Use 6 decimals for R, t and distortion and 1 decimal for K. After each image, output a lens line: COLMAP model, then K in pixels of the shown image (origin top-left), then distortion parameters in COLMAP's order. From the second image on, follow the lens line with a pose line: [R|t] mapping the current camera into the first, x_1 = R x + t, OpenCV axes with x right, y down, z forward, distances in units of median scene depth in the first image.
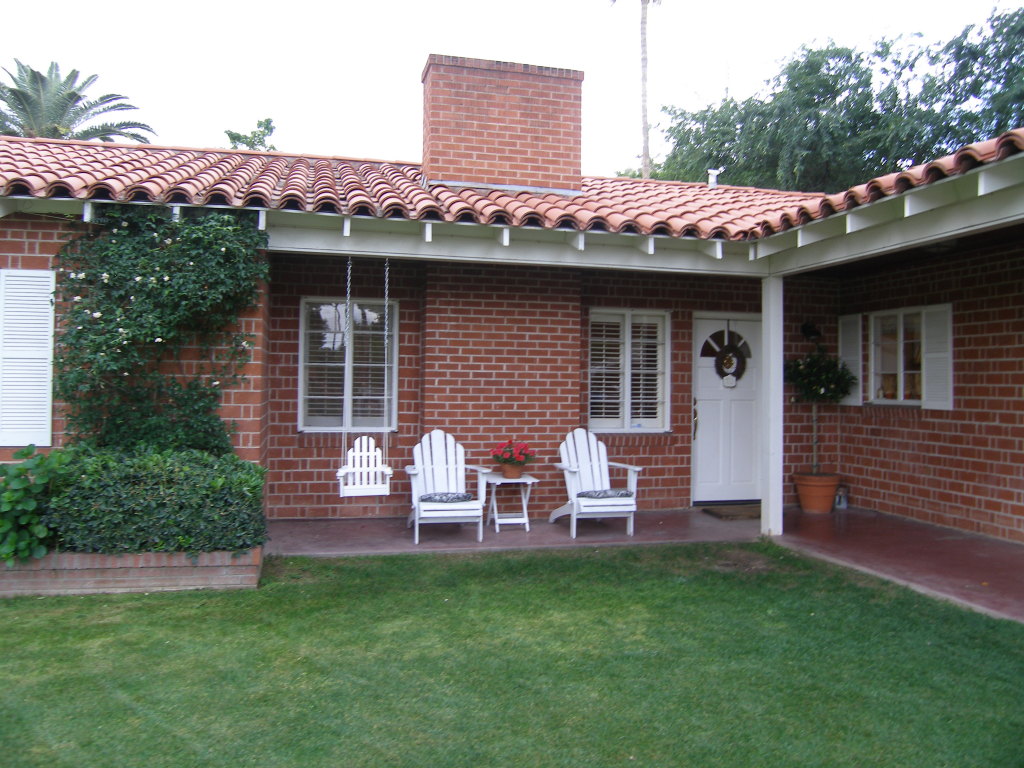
lens RADIAL K [[829.8, 0, 512.8], [0, 829.8, 351.9], [0, 0, 1]] dist [-0.091786, 0.018789]
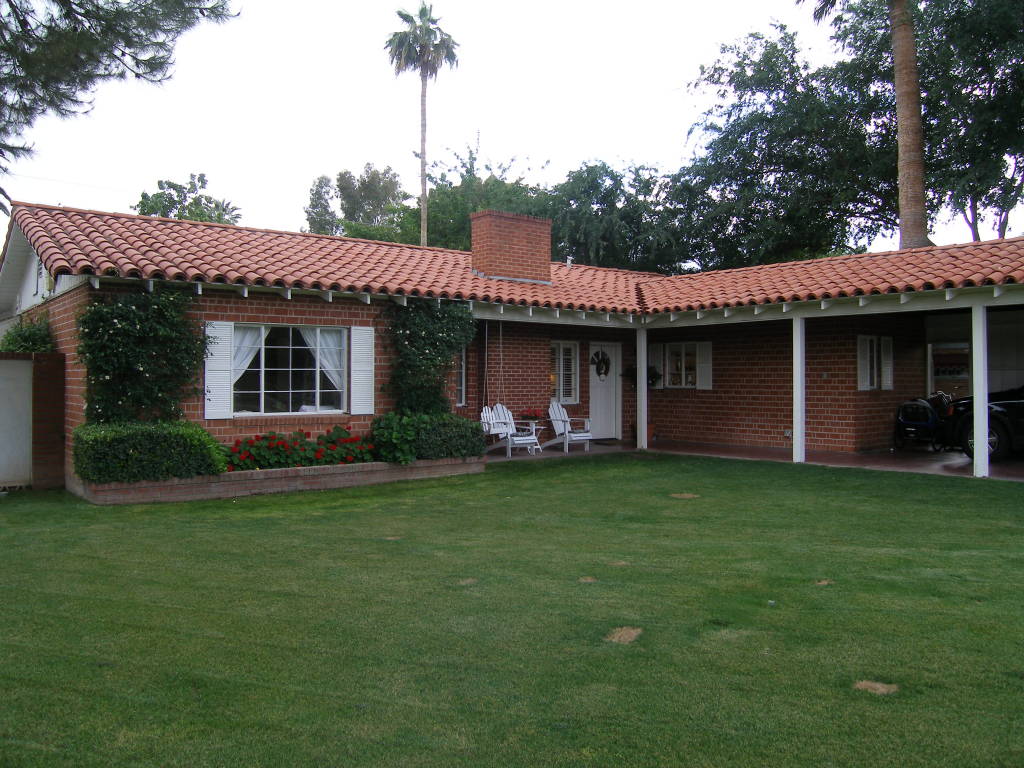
lens RADIAL K [[829.8, 0, 512.8], [0, 829.8, 351.9], [0, 0, 1]] dist [-0.091786, 0.018789]
pose [[0.907681, 0.002032, 0.419655, -0.858101], [-0.005448, 0.999961, 0.006941, -0.042039], [-0.419625, -0.008587, 0.907657, -0.784799]]
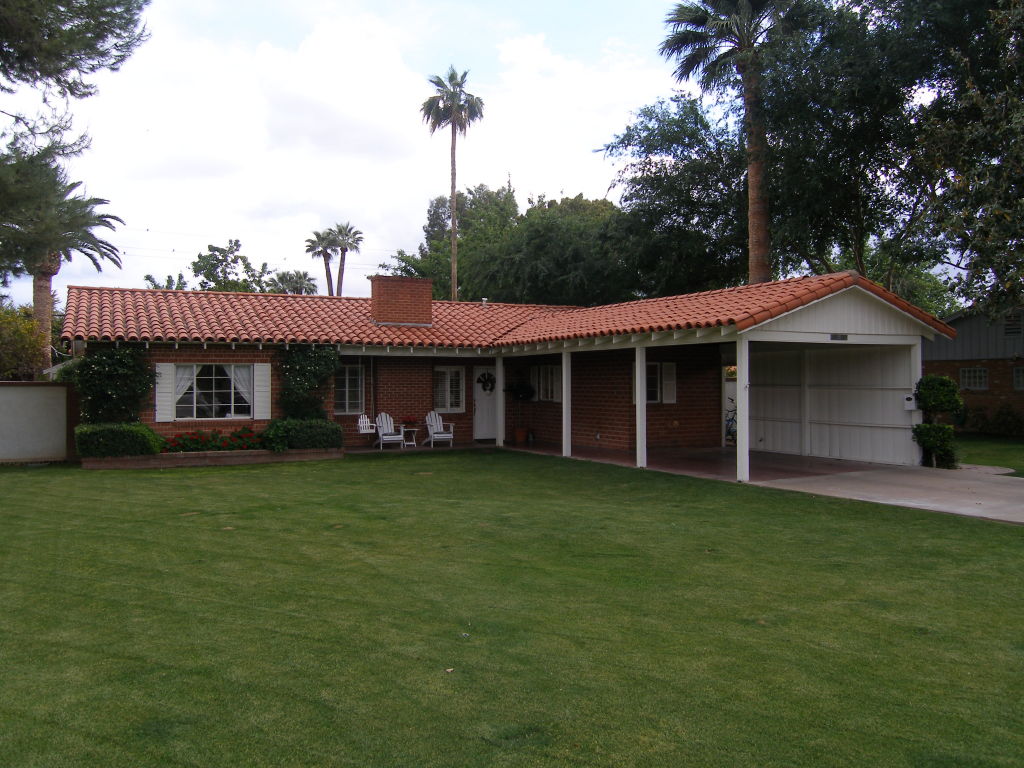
lens RADIAL K [[838.8, 0, 517.7], [0, 838.8, 361.2], [0, 0, 1]] dist [-0.095955, 0.012338]
pose [[0.972013, -0.009006, 0.234754, -0.300922], [0.005637, 0.999871, 0.015018, -0.116227], [-0.234859, -0.013275, 0.971939, -1.806384]]
